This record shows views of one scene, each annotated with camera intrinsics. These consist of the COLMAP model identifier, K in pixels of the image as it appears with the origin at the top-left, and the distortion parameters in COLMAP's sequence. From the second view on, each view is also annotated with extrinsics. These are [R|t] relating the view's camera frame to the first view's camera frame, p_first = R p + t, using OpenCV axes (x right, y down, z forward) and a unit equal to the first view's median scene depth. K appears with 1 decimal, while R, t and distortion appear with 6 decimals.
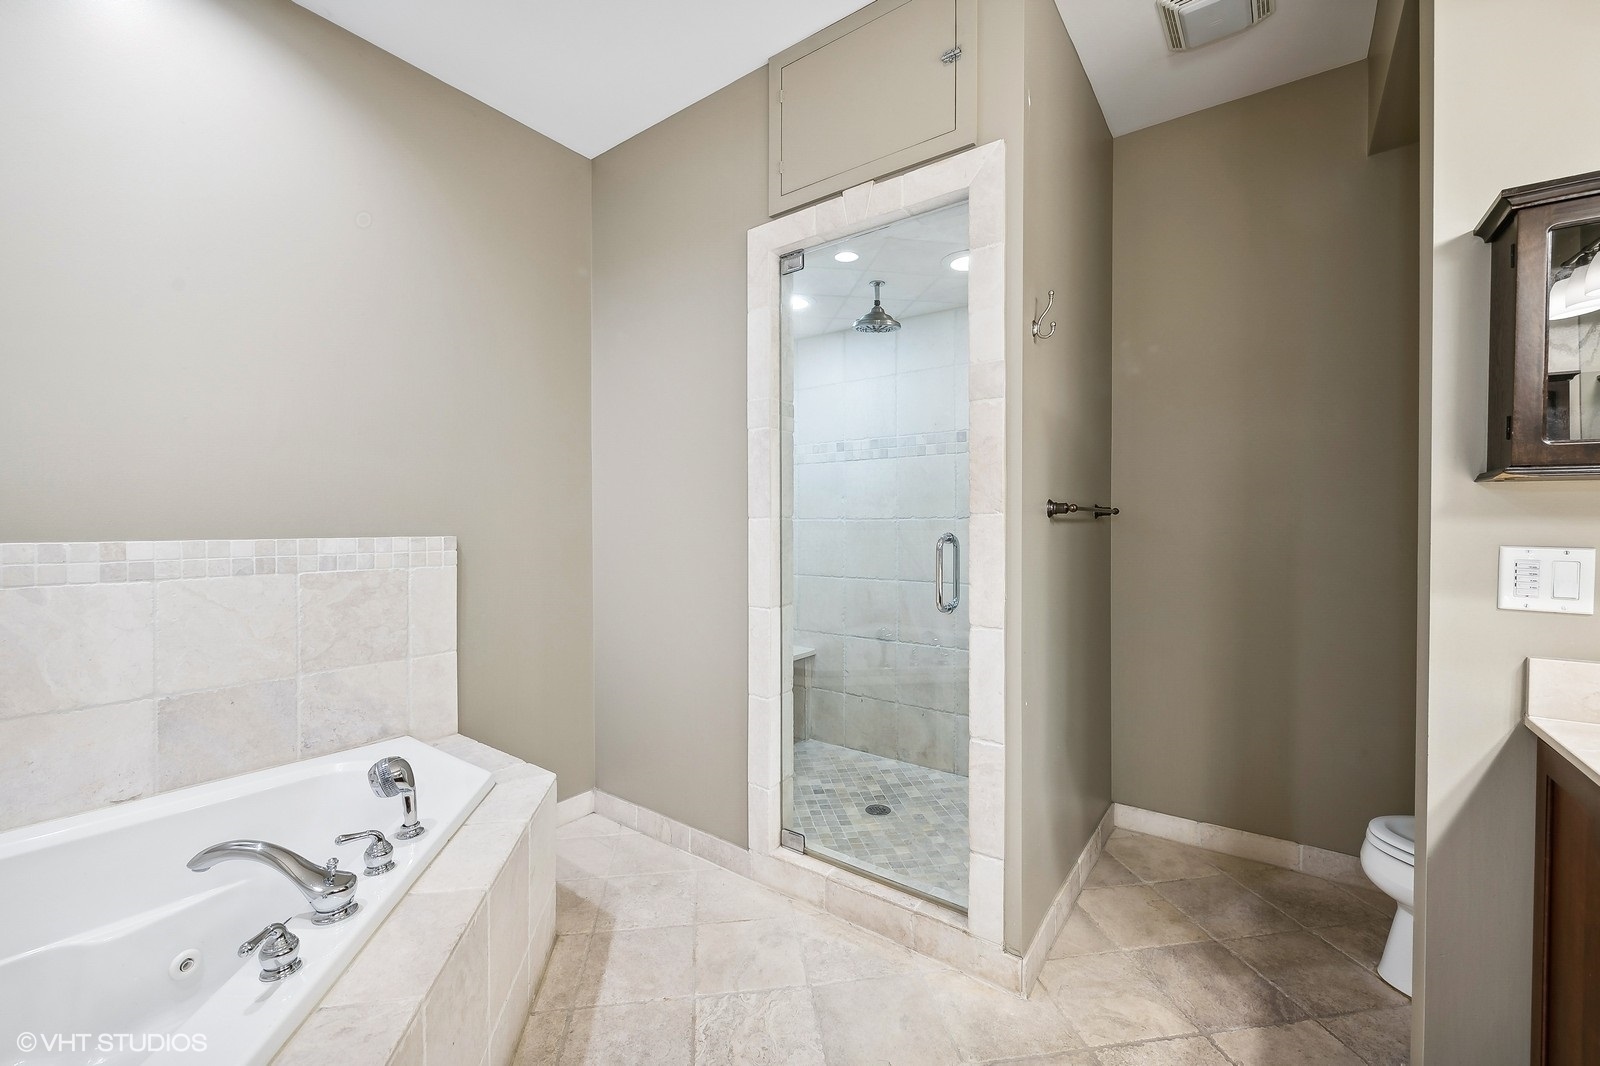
lens RADIAL K [[648.9, 0, 793.6], [0, 648.9, 529.8], [0, 0, 1]] dist [0.002486, -0.003105]
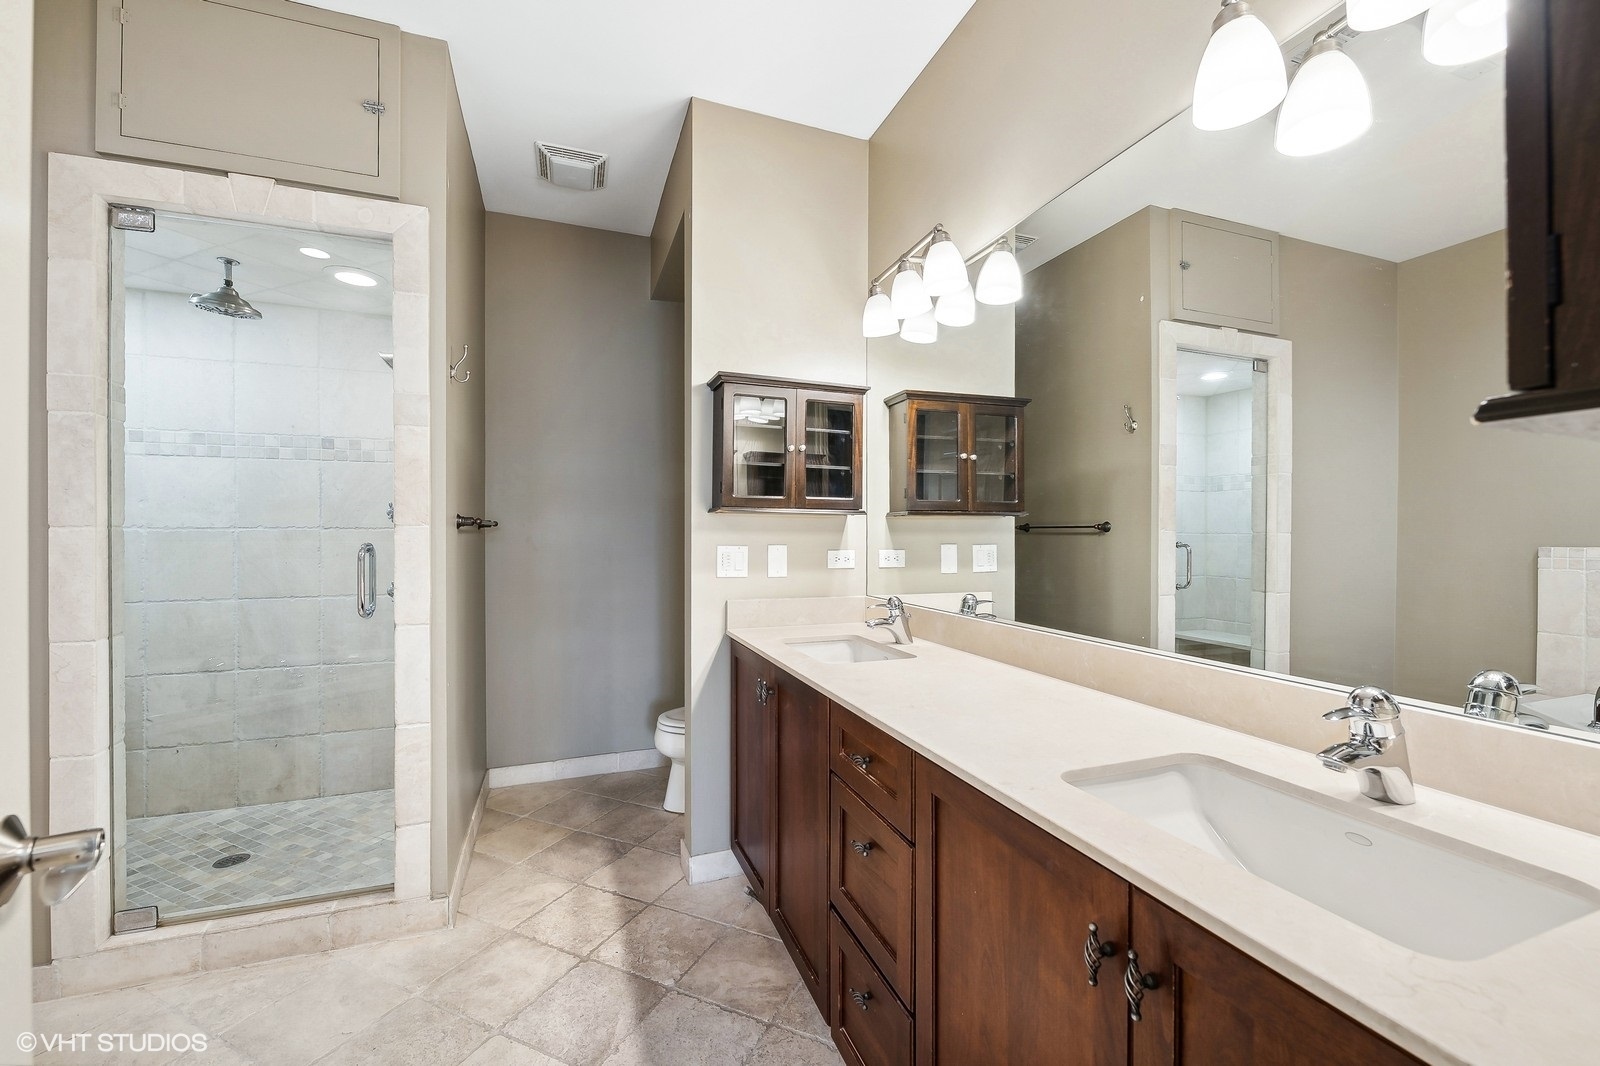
lens RADIAL K [[648.9, 0, 803.1], [0, 648.9, 533.8], [0, 0, 1]] dist [0.002486, -0.003105]
pose [[0.546267, -0.000746, 0.837611, -0.240752], [0.007815, 0.999961, -0.004206, -0.000169], [-0.837575, 0.008843, 0.546251, -0.171776]]
